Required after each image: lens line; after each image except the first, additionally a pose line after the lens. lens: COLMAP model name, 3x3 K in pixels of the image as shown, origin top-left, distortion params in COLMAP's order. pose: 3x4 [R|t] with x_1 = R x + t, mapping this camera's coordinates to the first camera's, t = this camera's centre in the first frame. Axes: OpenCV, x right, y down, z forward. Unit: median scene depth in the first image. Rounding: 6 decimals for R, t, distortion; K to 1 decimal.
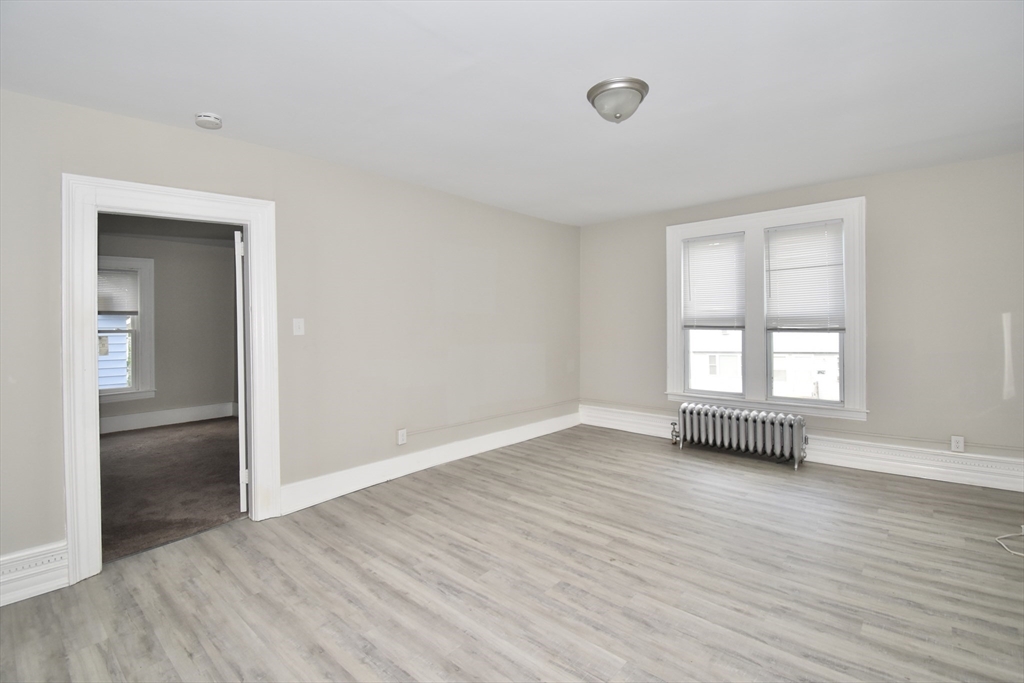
lens RADIAL K [[469.0, 0, 516.1], [0, 469.0, 329.0], [0, 0, 1]] dist [0.023819, -0.026444]
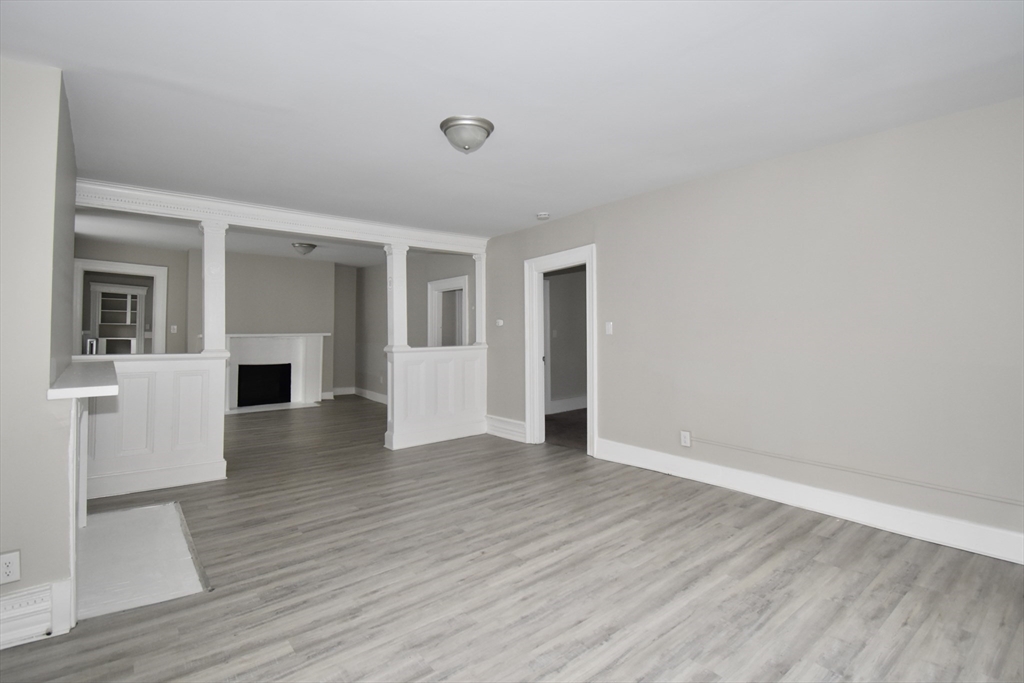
lens RADIAL K [[491.0, 0, 521.6], [0, 491.0, 310.2], [0, 0, 1]] dist [0.020570, -0.021734]
pose [[-0.158732, -0.018871, -0.987141, 1.134866], [0.008080, 0.999759, -0.020411, -0.033694], [0.987289, -0.011216, -0.158541, 1.100835]]
